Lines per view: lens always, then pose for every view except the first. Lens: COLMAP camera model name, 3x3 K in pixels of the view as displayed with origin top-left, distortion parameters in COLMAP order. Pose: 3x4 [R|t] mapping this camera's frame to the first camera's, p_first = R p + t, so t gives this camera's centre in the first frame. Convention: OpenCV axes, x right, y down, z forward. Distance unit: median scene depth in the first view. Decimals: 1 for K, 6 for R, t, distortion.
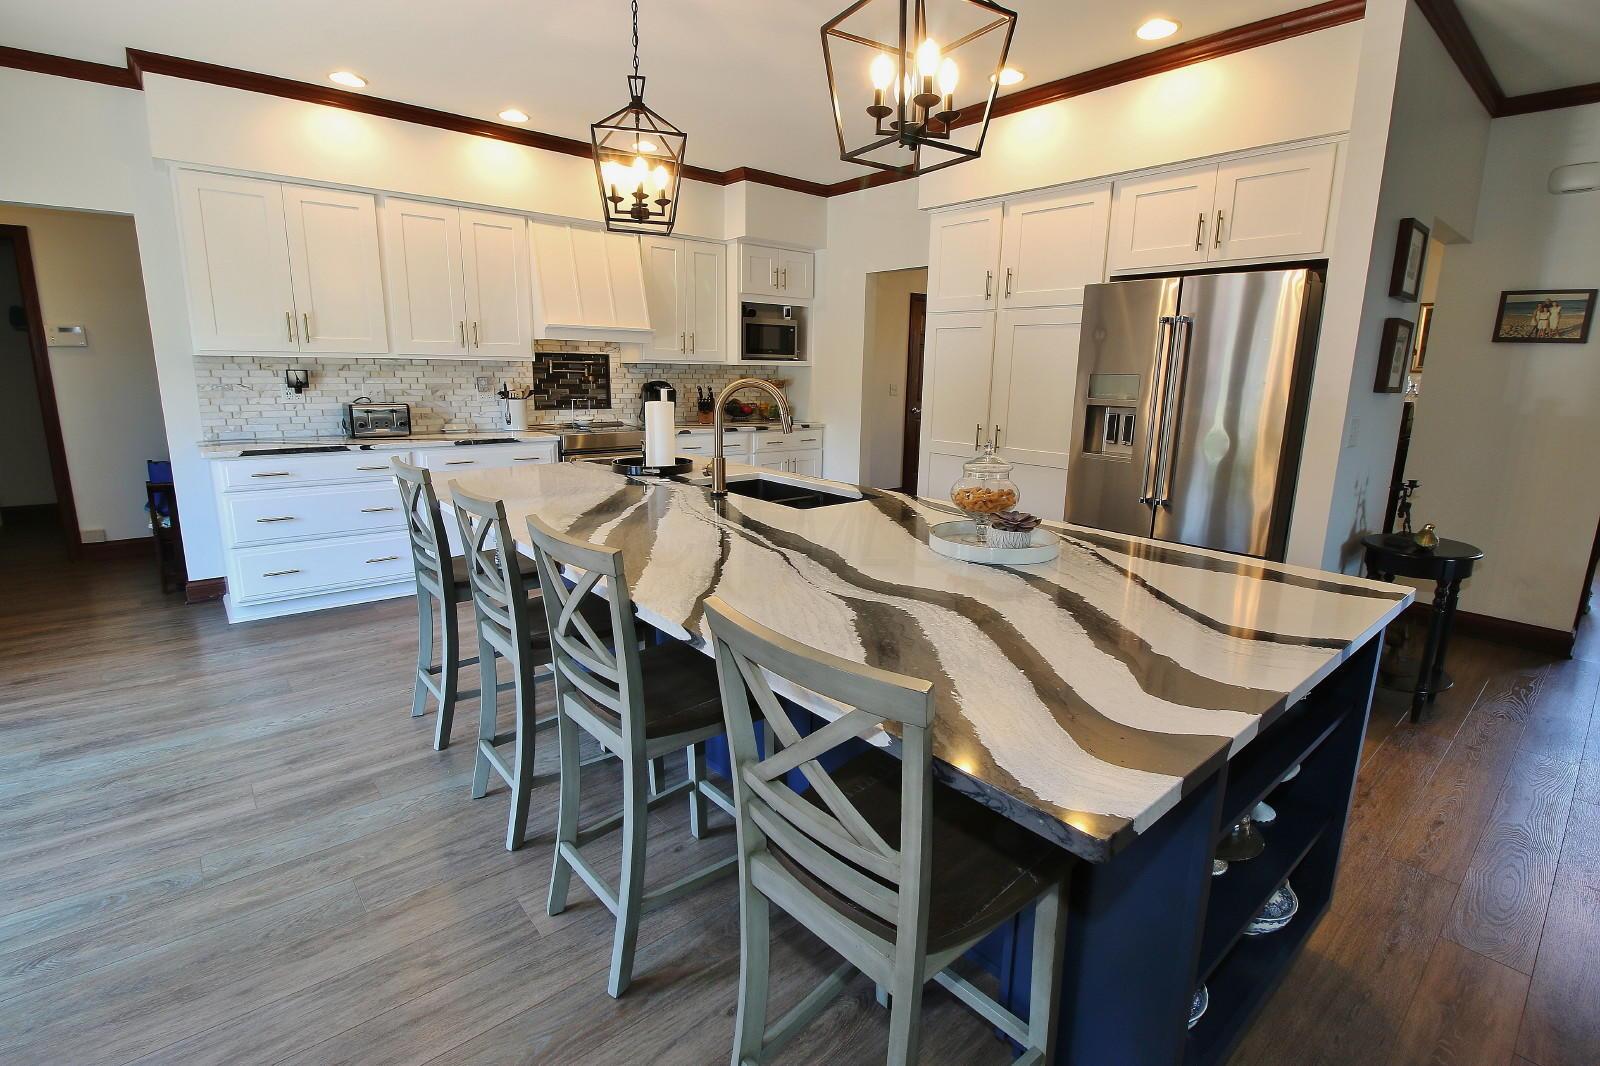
lens RADIAL K [[738.5, 0, 801.8], [0, 738.5, 528.5], [0, 0, 1]] dist [-0.004855, -0.009657]
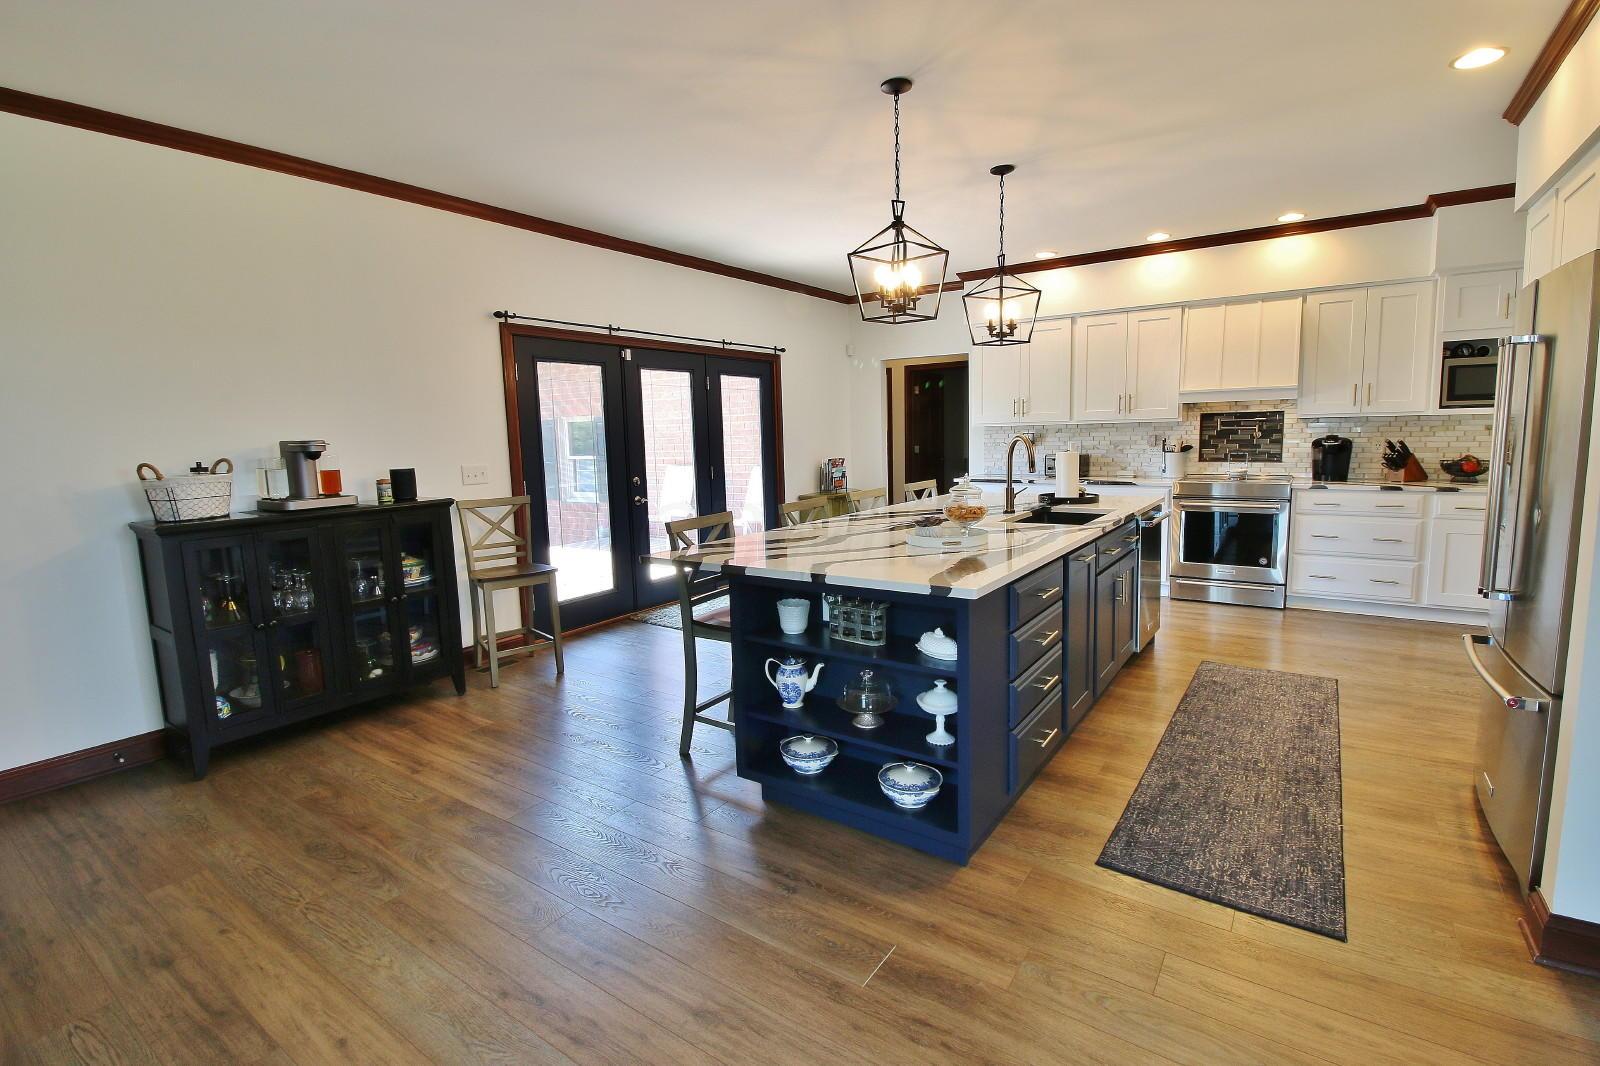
lens RADIAL K [[738.5, 0, 806.7], [0, 738.5, 522.5], [0, 0, 1]] dist [-0.004855, -0.009657]
pose [[0.249604, 0.093886, -0.963786, 0.975215], [-0.175239, 0.983235, 0.050396, -0.024521], [0.952360, 0.156314, 0.261872, 0.182167]]
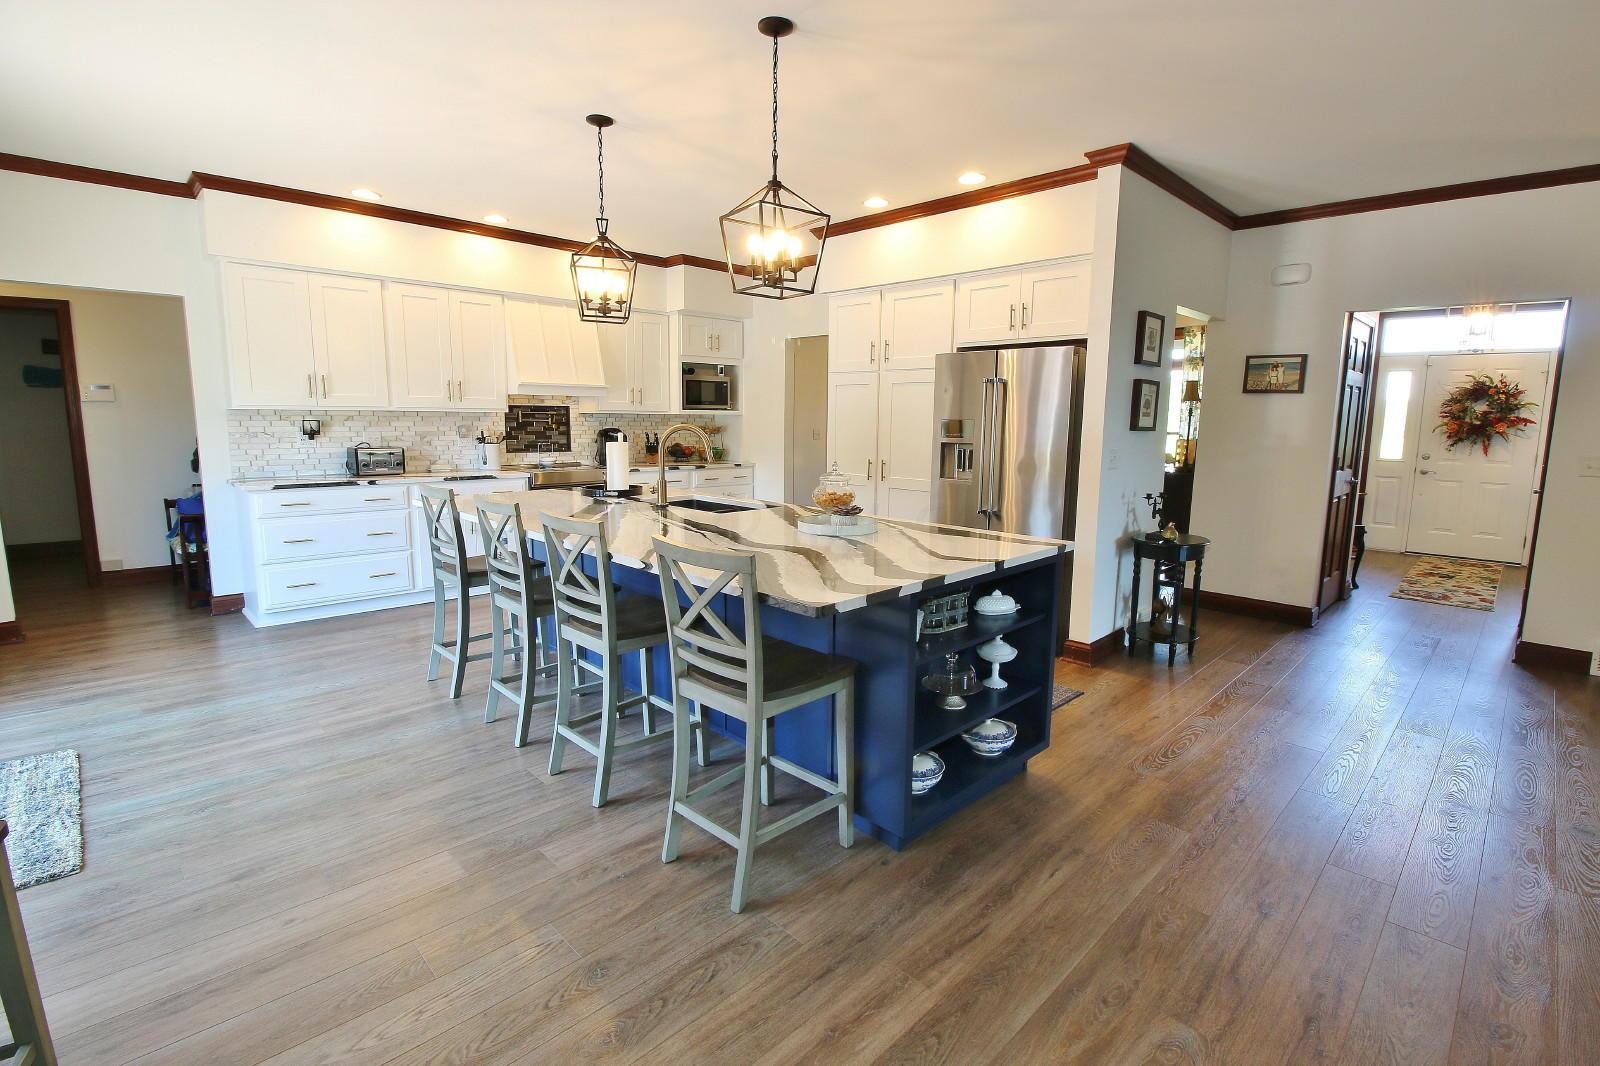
lens RADIAL K [[738.5, 0, 800.1], [0, 738.5, 525.1], [0, 0, 1]] dist [-0.004855, -0.009657]
pose [[0.997586, -0.016007, 0.067575, 0.041459], [0.020517, 0.997570, -0.066585, 0.068382], [-0.066345, 0.067811, 0.995490, -0.316773]]
